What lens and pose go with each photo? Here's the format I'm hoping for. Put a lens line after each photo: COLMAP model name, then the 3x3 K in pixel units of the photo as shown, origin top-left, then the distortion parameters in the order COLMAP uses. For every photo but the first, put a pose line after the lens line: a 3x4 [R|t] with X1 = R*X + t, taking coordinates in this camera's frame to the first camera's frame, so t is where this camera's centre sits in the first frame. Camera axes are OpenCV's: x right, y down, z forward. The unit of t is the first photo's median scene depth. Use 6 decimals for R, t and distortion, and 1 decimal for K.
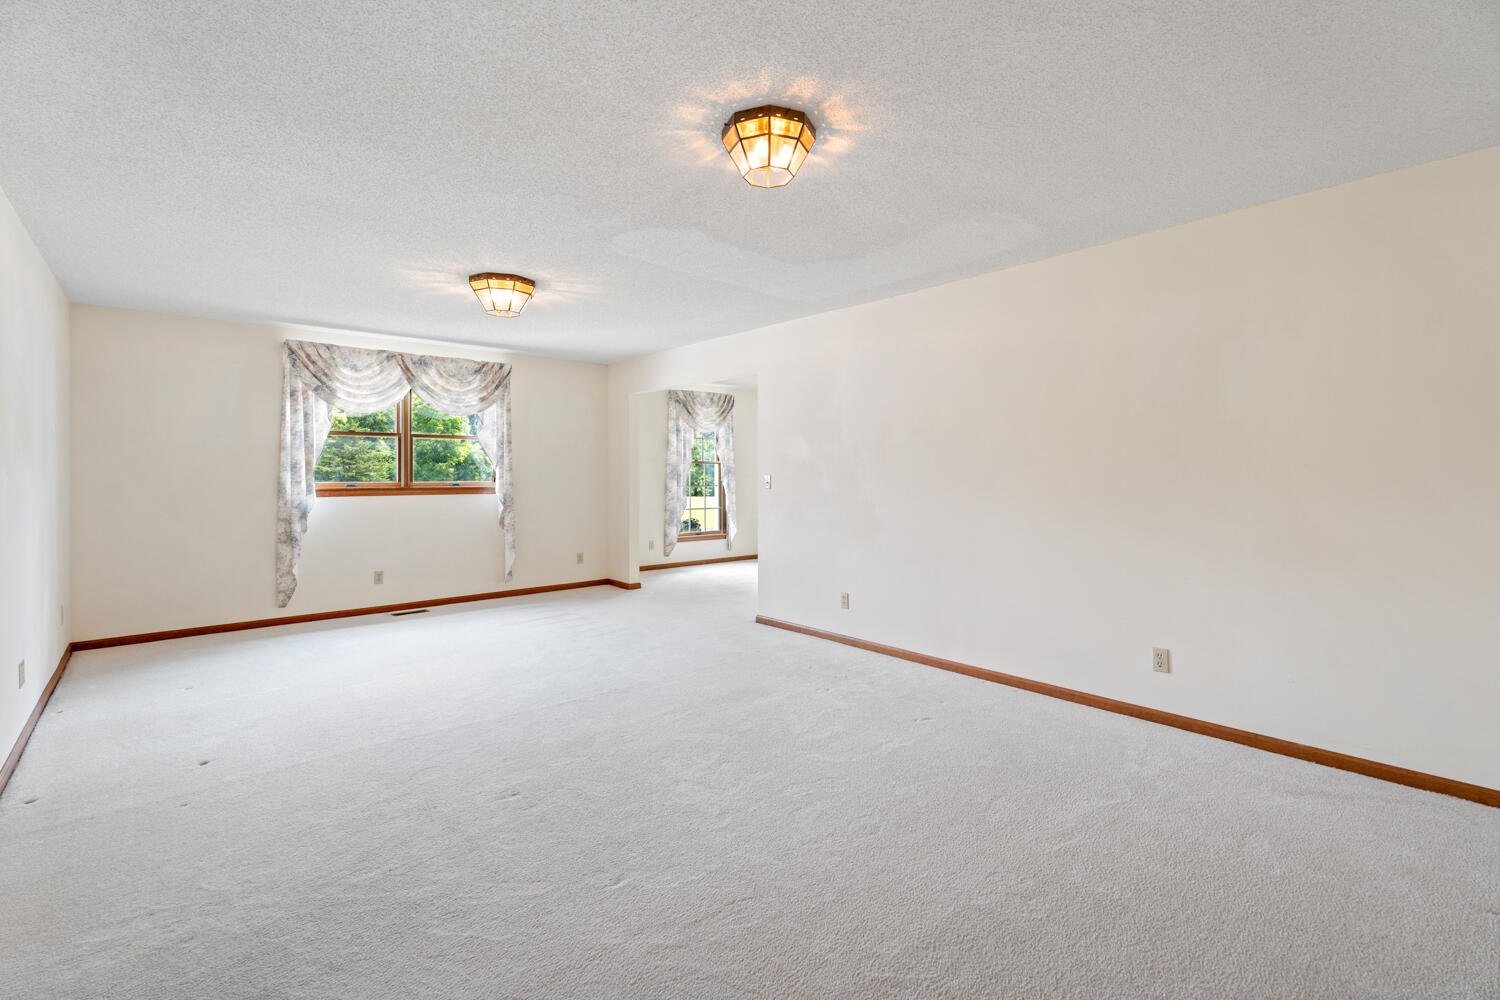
lens RADIAL K [[663.9, 0, 753.0], [0, 663.9, 497.5], [0, 0, 1]] dist [0.000201, -0.000017]
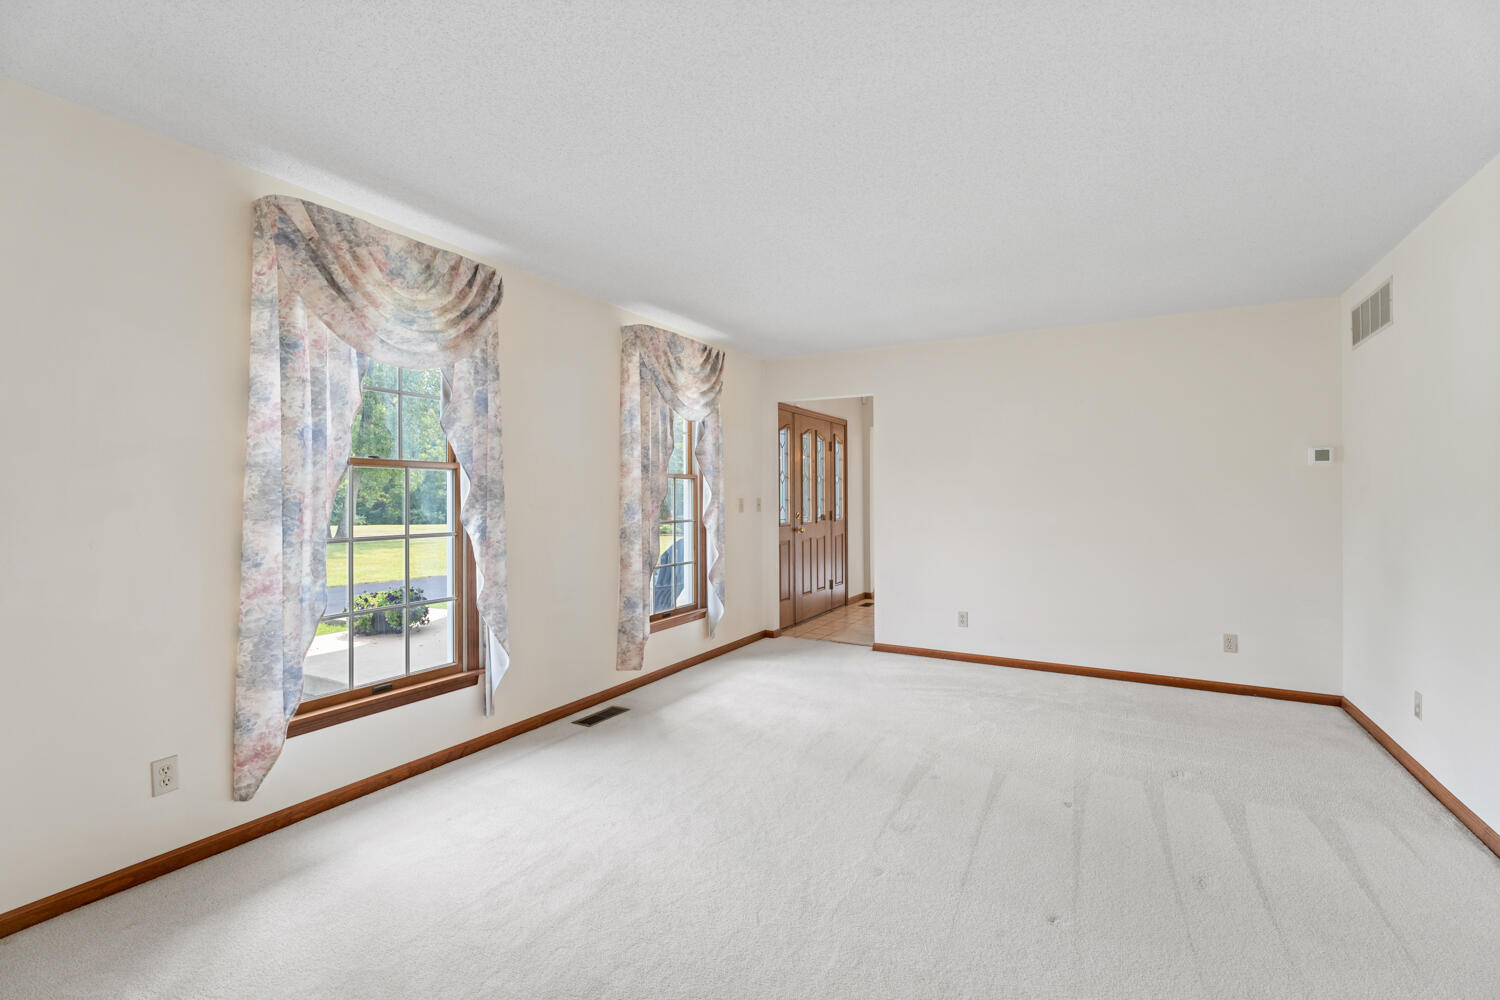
lens RADIAL K [[663.9, 0, 753.0], [0, 663.9, 497.5], [0, 0, 1]] dist [0.000201, -0.000017]
pose [[0.940881, -0.002949, 0.338725, -0.023912], [0.013733, 0.999472, -0.029447, -0.025823], [-0.338459, 0.032358, 0.940424, 0.668006]]
